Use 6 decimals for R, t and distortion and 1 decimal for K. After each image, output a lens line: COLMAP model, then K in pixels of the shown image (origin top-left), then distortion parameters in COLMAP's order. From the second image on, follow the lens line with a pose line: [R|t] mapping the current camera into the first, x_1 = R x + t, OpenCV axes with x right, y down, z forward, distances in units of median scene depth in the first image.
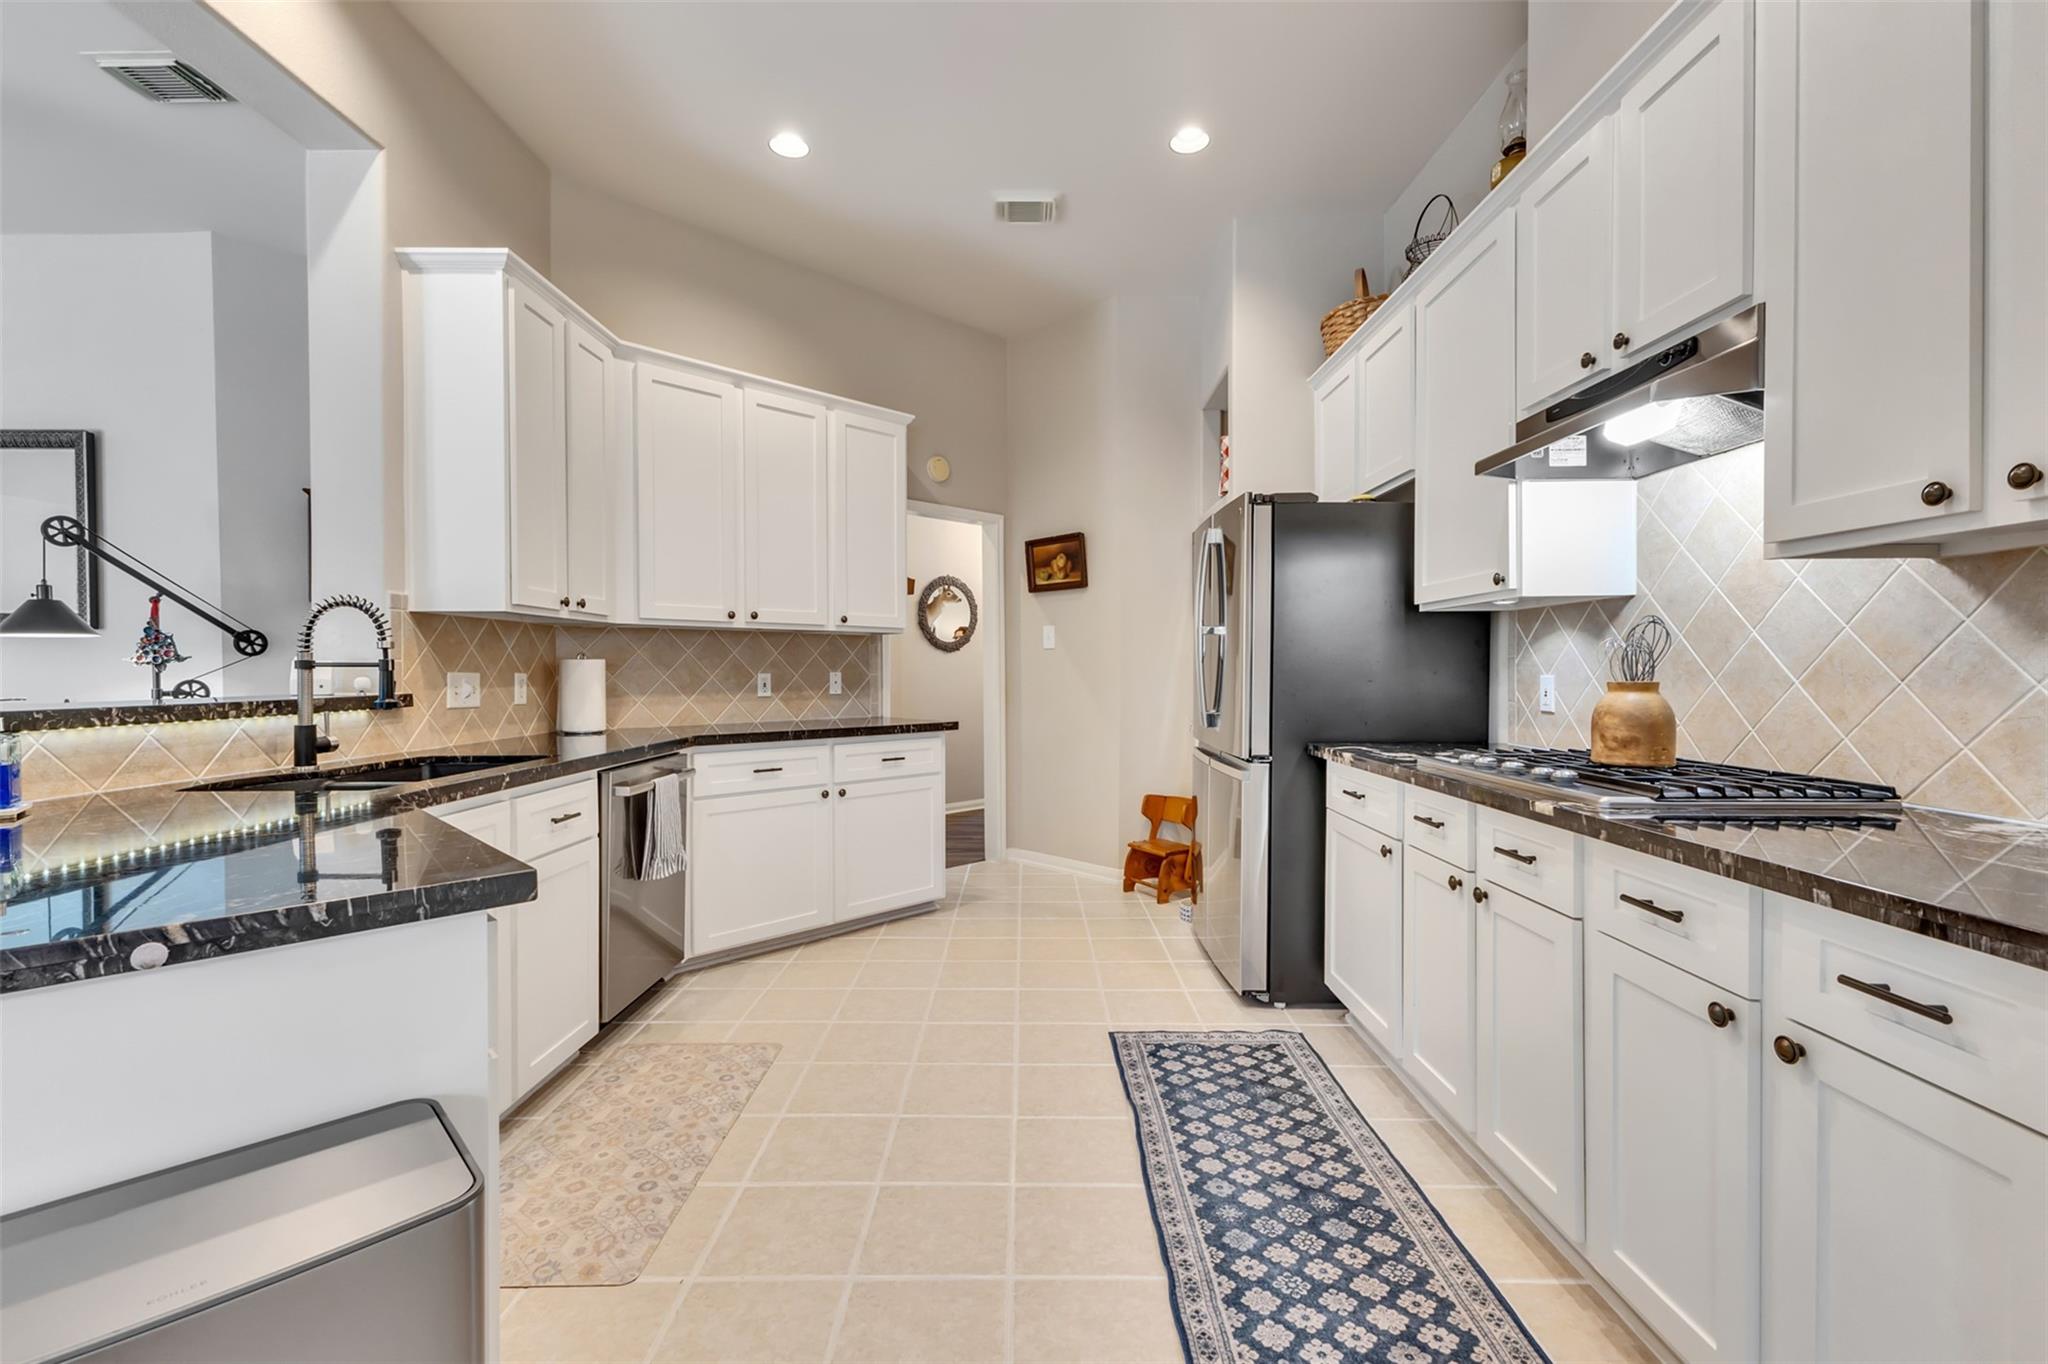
lens RADIAL K [[879.3, 0, 1021.6], [0, 879.3, 678.7], [0, 0, 1]] dist [0.009922, -0.001712]
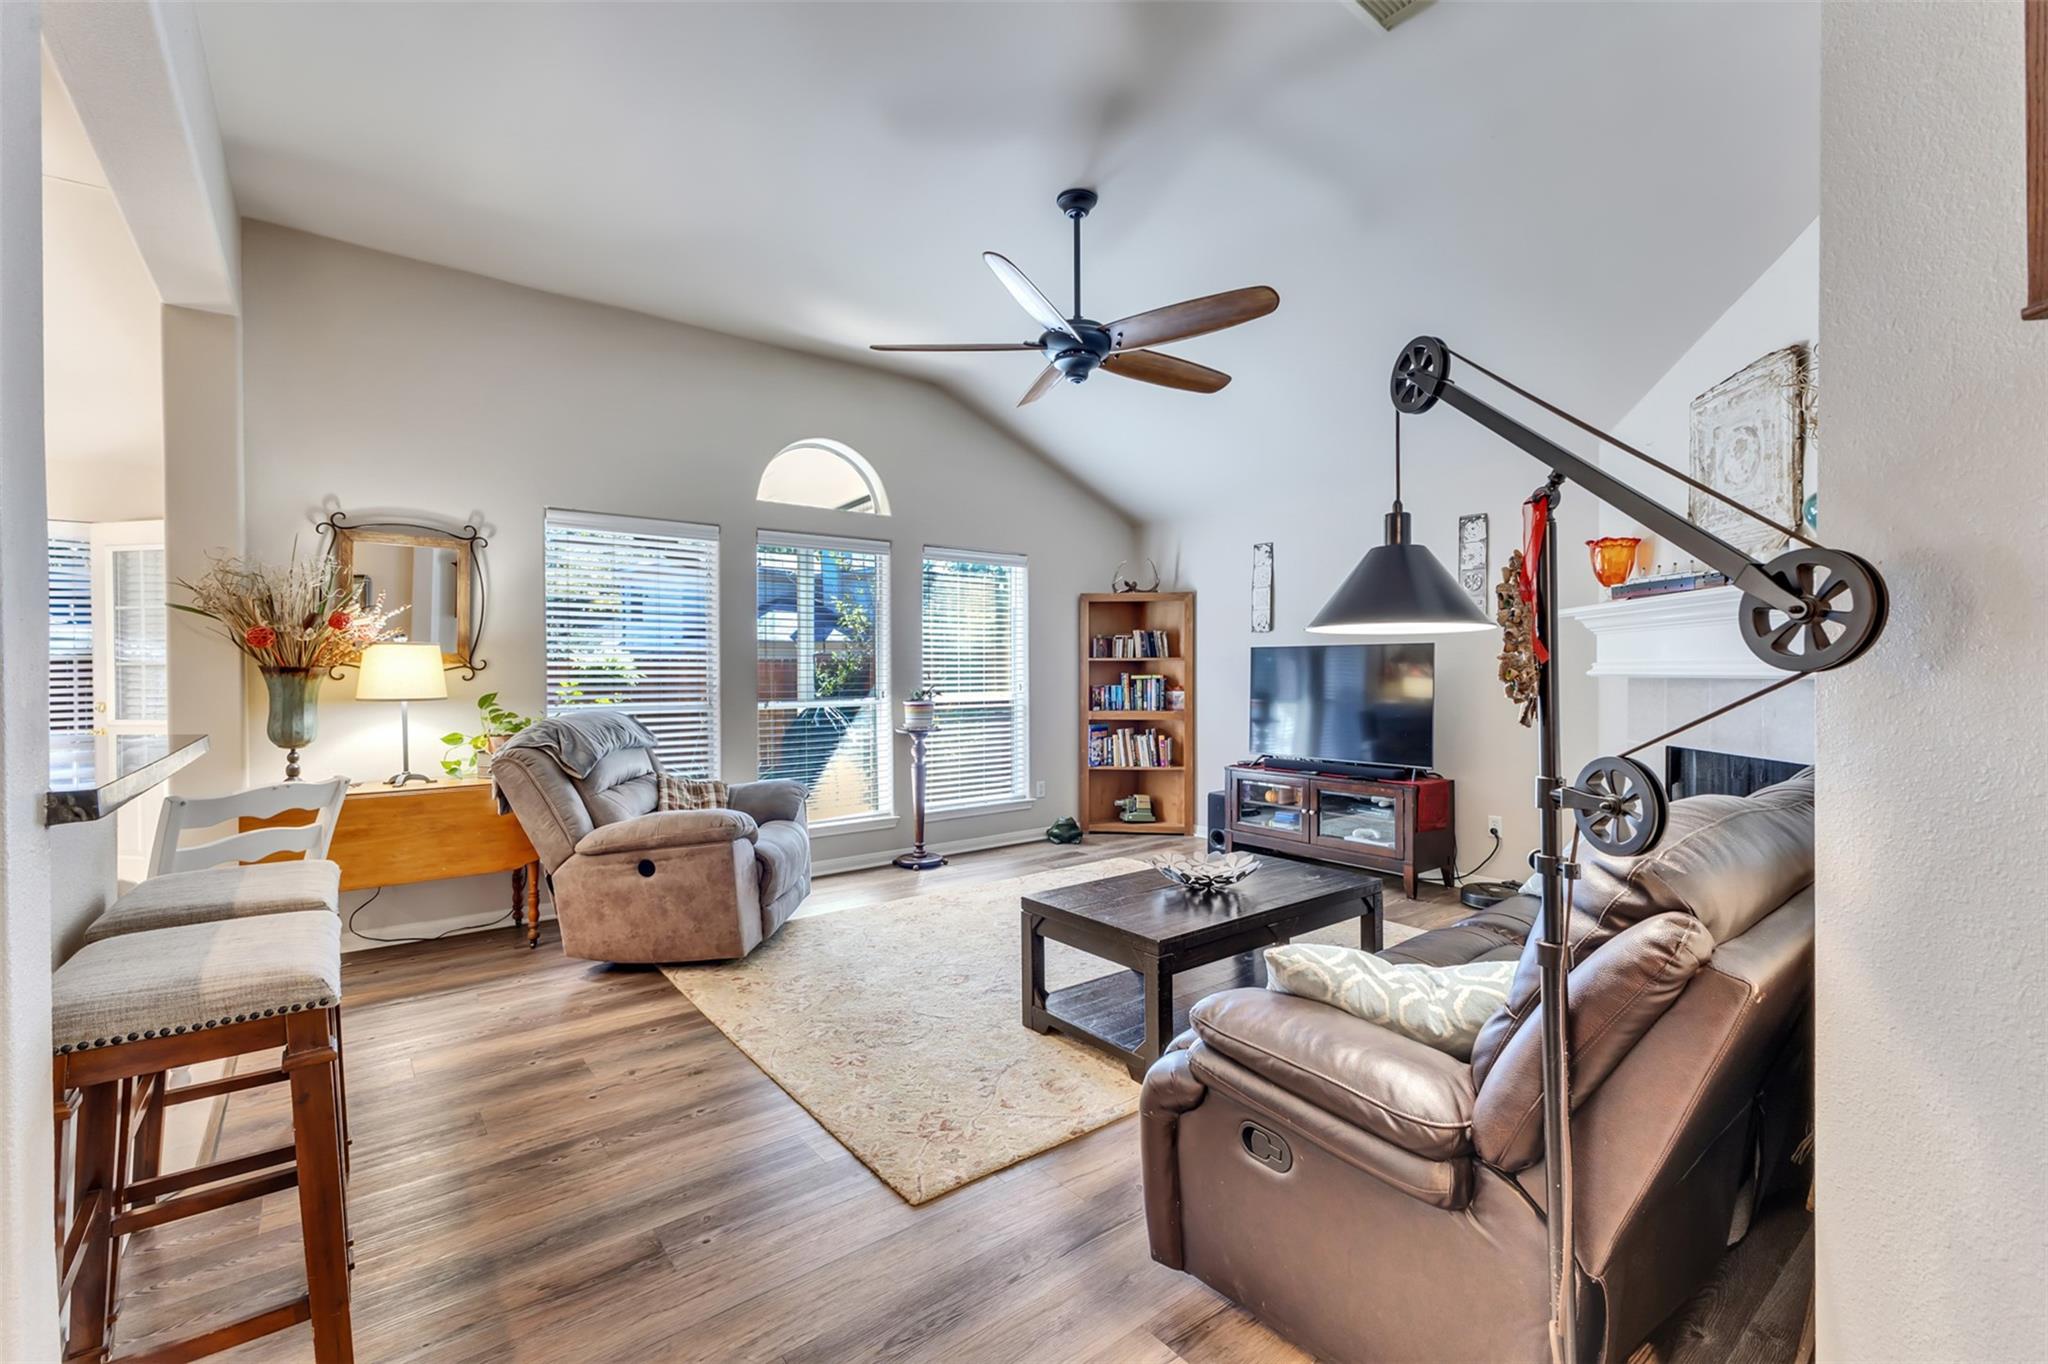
lens RADIAL K [[879.3, 0, 1021.0], [0, 879.3, 678.5], [0, 0, 1]] dist [0.009922, -0.001712]
pose [[-0.786648, 0.013057, -0.617264, -0.907638], [0.001638, 0.999817, 0.019062, -0.043260], [0.617400, 0.013984, -0.786525, 1.630143]]
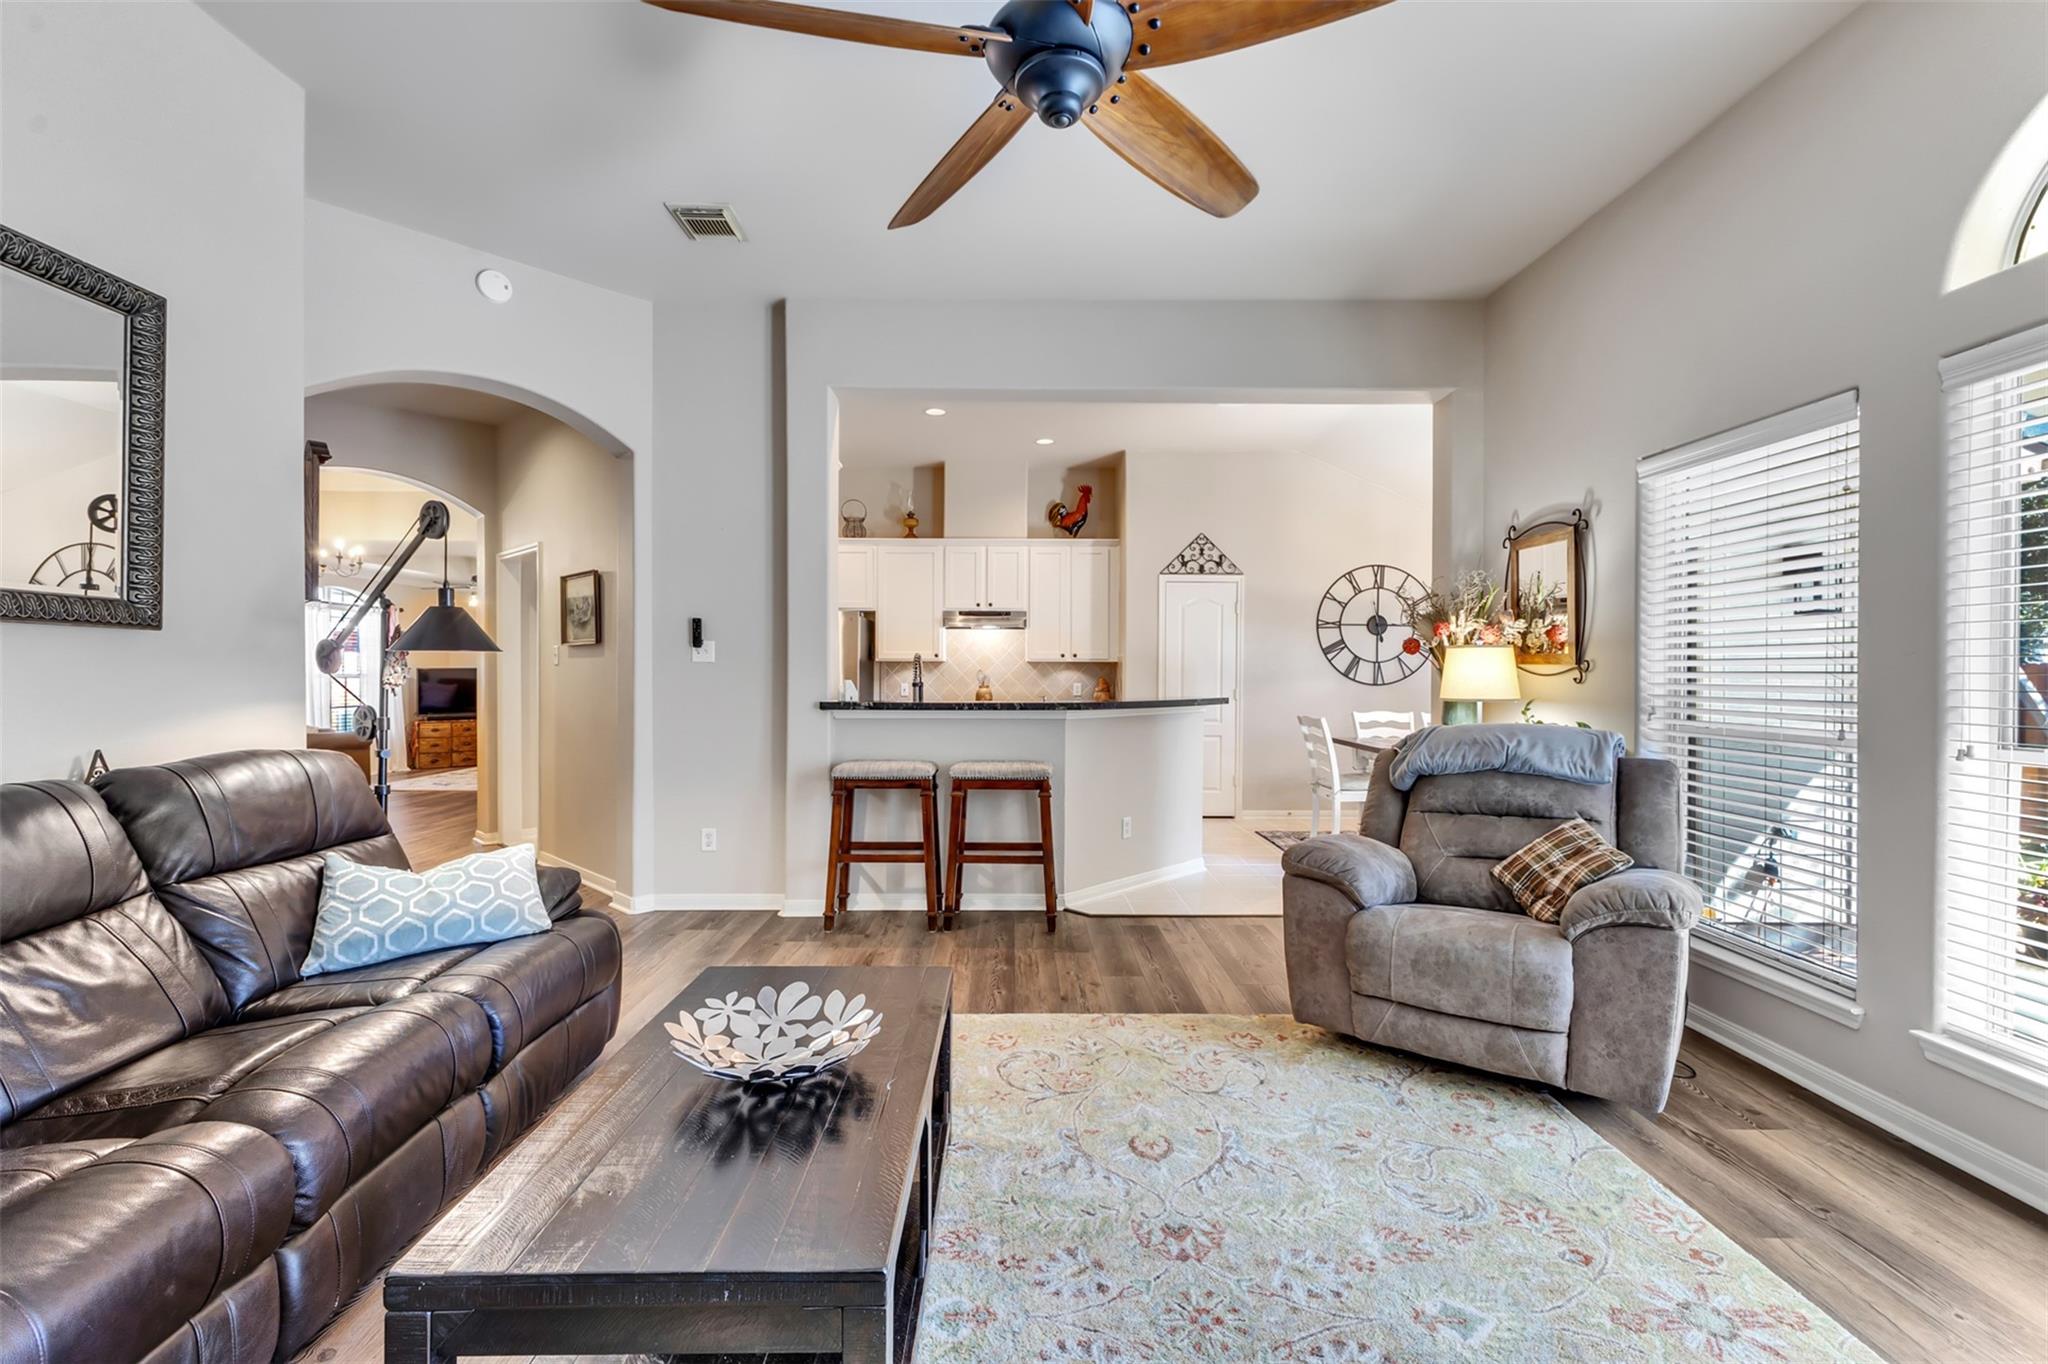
lens RADIAL K [[879.3, 0, 1024.3], [0, 879.3, 679.5], [0, 0, 1]] dist [0.009922, -0.001712]
pose [[-0.013408, -0.002091, 0.999908, -2.539218], [0.007178, 0.999972, 0.002187, -0.027597], [-0.999884, 0.007206, -0.013392, 0.647383]]
